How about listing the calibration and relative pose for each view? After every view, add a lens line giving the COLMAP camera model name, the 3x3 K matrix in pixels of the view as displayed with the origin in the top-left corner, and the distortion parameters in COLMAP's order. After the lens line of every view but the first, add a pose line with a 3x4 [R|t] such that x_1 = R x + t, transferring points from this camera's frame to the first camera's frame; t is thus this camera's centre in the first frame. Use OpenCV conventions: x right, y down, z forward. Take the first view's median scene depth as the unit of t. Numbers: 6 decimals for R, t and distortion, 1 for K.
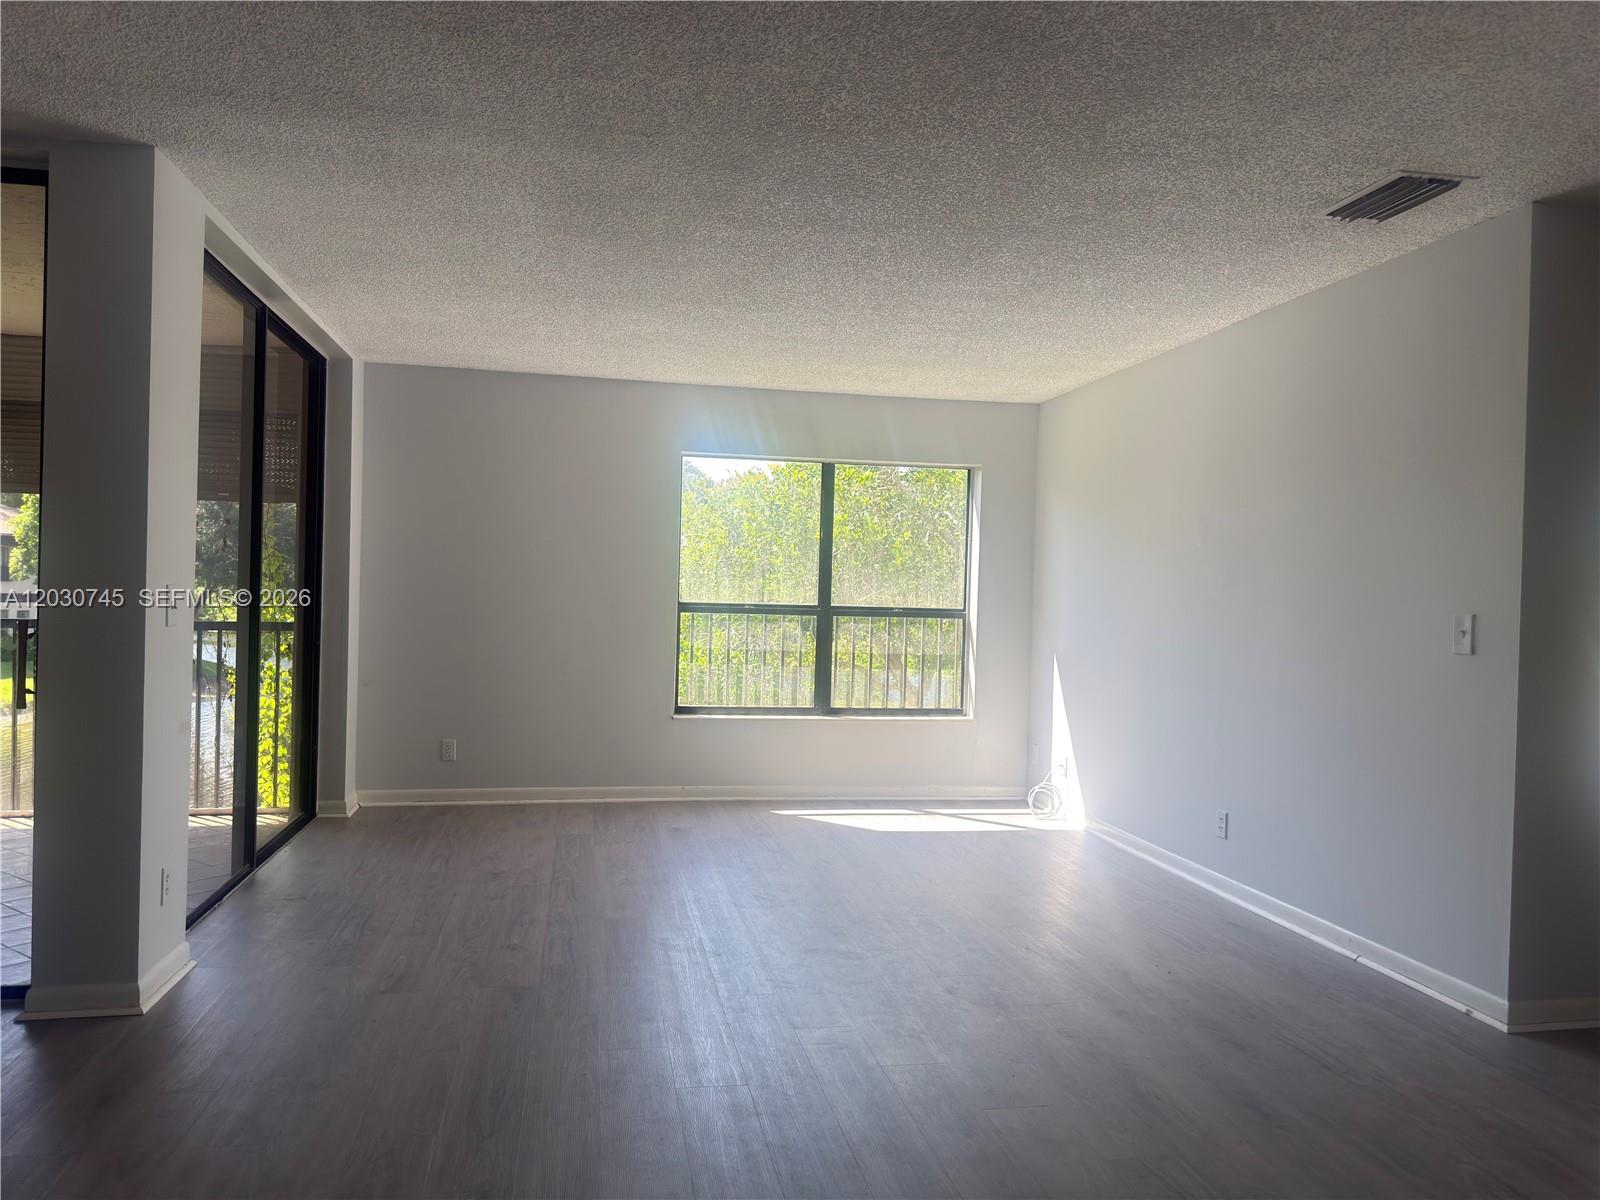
lens RADIAL K [[1144.9, 0, 800.0], [0, 1144.9, 600.0], [0, 0, 1]] dist [-0.000851, -0.009095]
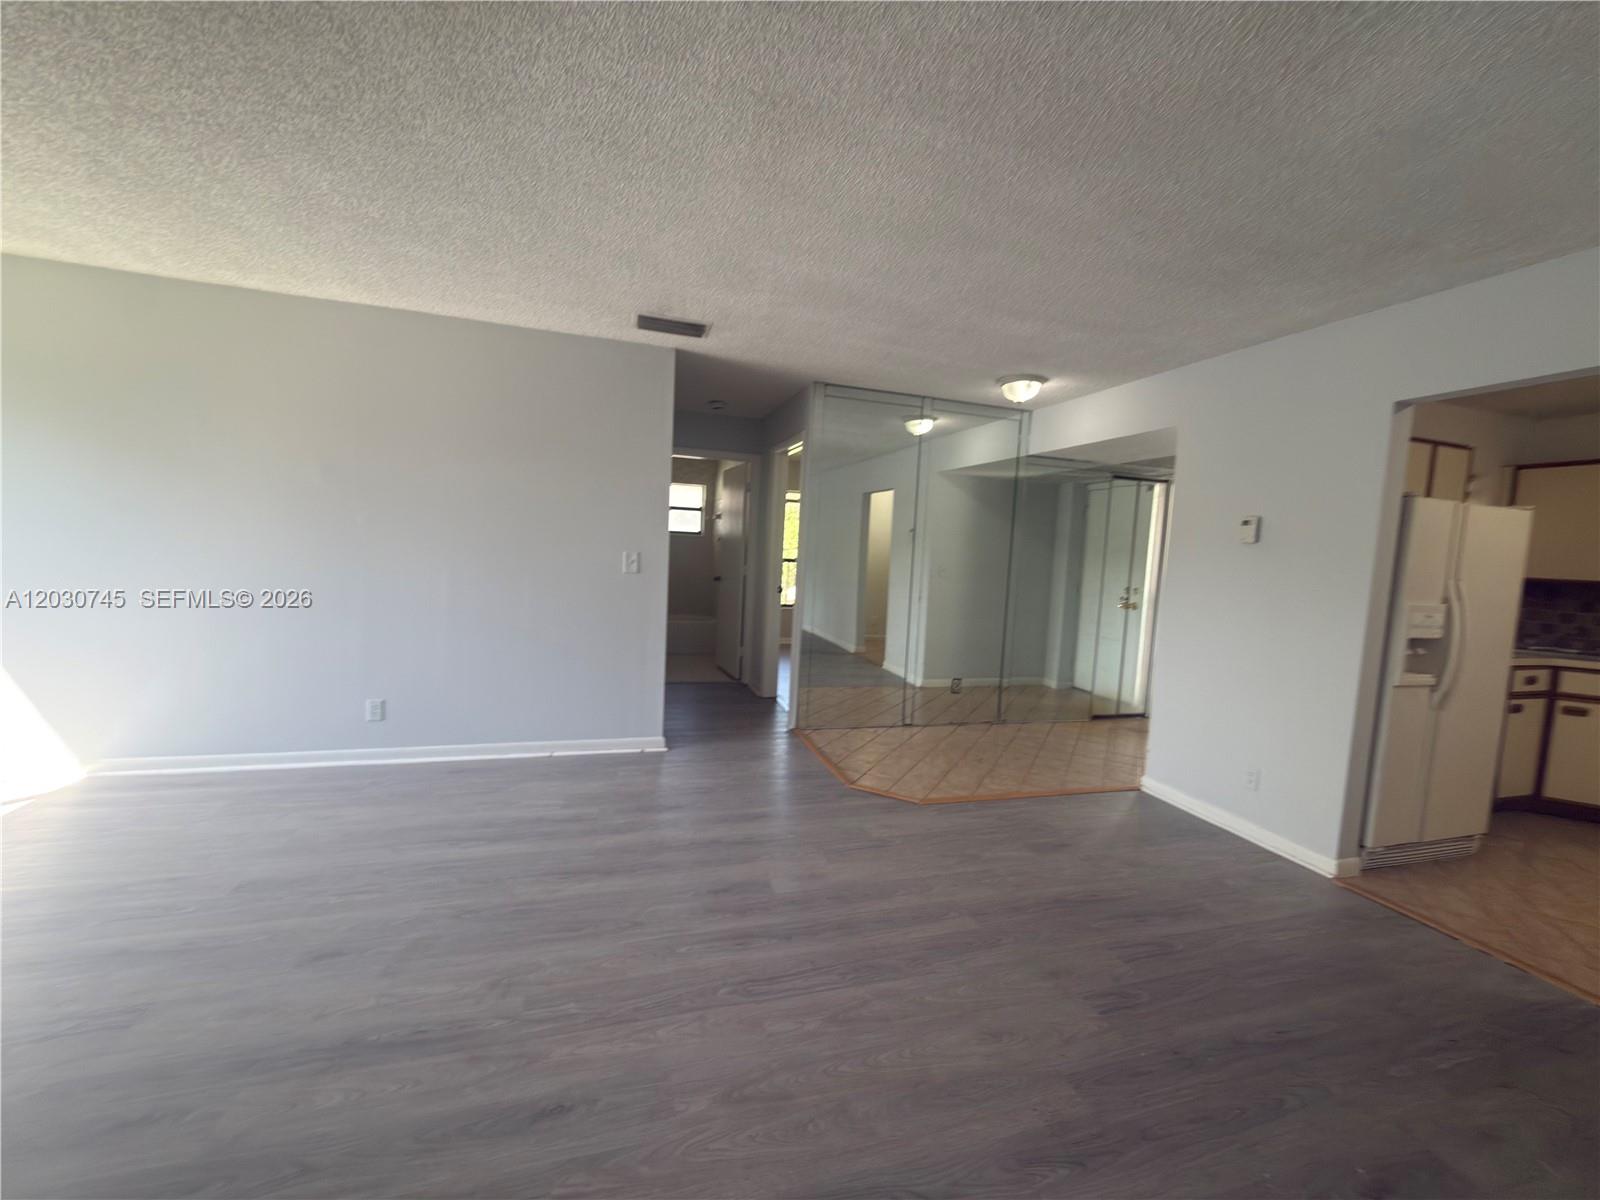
lens RADIAL K [[641.0, 0, 800.0], [0, 641.0, 600.0], [0, 0, 1]] dist [0.001057, 0.000254]
pose [[-0.113563, -0.107171, 0.987734, -0.524280], [-0.049522, 0.993540, 0.102107, -0.031484], [-0.992296, -0.037319, -0.118136, 0.854919]]
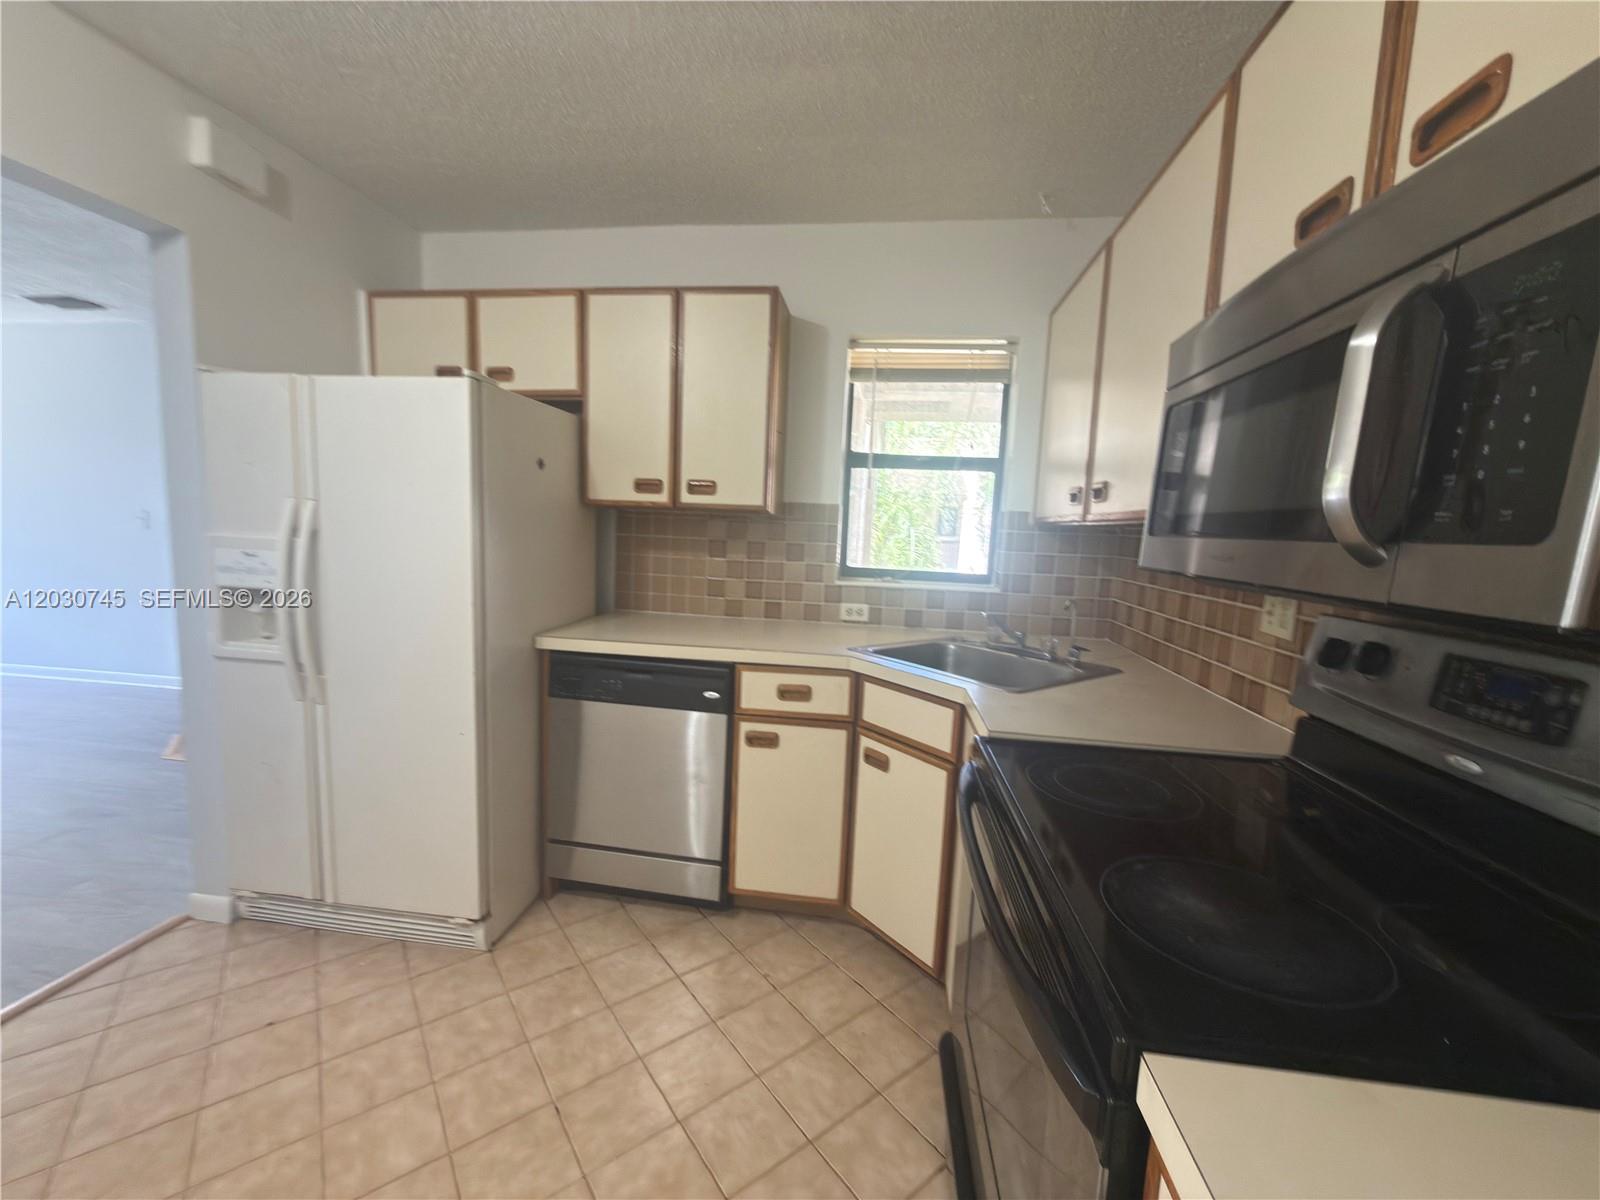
lens RADIAL K [[641.0, 0, 800.0], [0, 641.0, 600.0], [0, 0, 1]] dist [0.001057, 0.000254]
pose [[0.317023, -0.118178, 0.941026, -0.187808], [-0.028886, 0.990543, 0.134128, -0.015401], [-0.947978, -0.069704, 0.310611, -0.578518]]
